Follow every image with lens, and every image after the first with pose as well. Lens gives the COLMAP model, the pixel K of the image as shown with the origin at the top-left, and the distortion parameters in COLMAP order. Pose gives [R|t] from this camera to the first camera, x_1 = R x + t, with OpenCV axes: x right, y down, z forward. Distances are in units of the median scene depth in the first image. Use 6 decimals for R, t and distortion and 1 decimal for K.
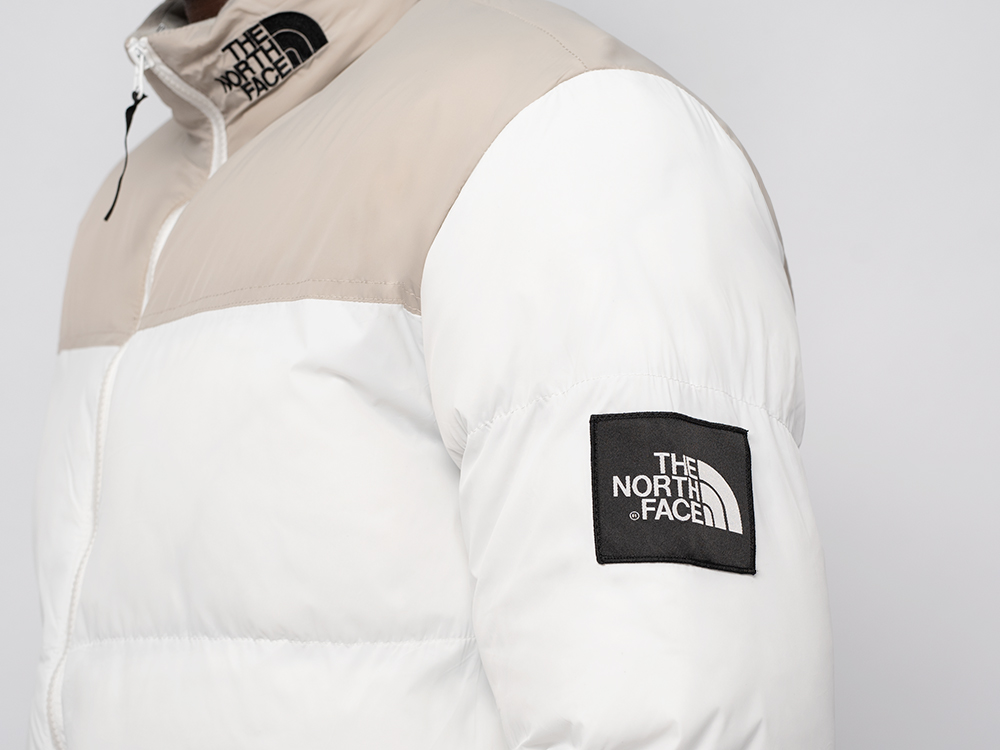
lens RADIAL K [[1586.2, 0, 500.0], [0, 1586.2, 375.0], [0, 0, 1]] dist [-0.168988, -0.029990]
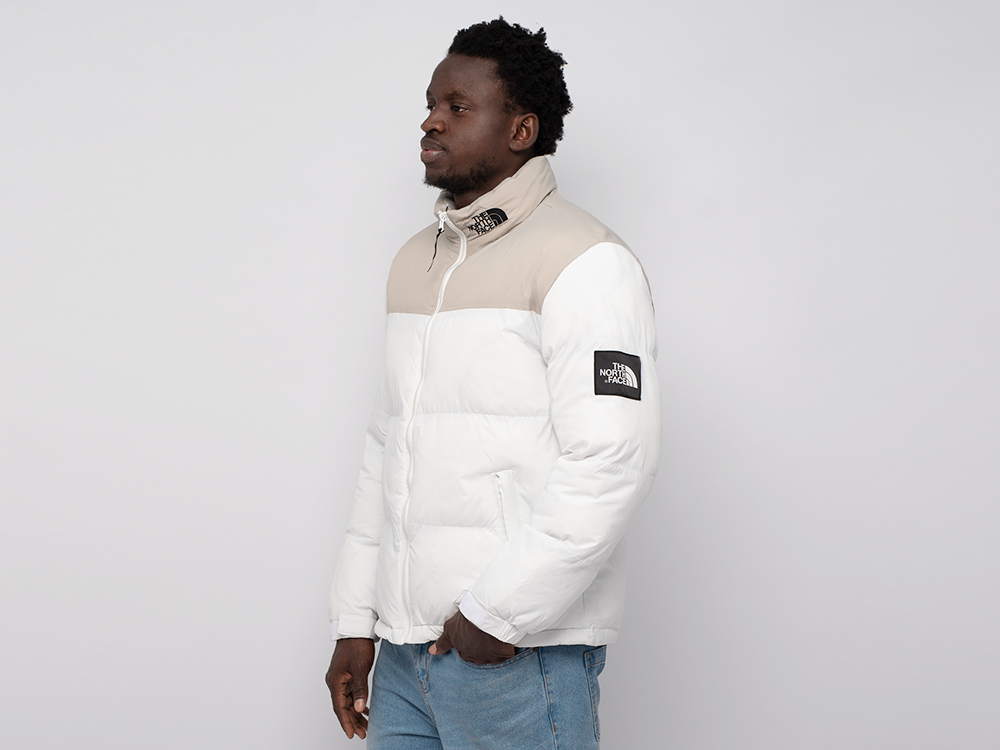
lens RADIAL K [[1458.0, 0, 500.0], [0, 1458.0, 375.0], [0, 0, 1]] dist [0.006431, 0.000228]
pose [[0.991498, 0.044869, 0.122140, -0.486661], [-0.056867, 0.993699, 0.096585, -0.198353], [-0.117037, -0.102709, 0.987802, -1.913102]]
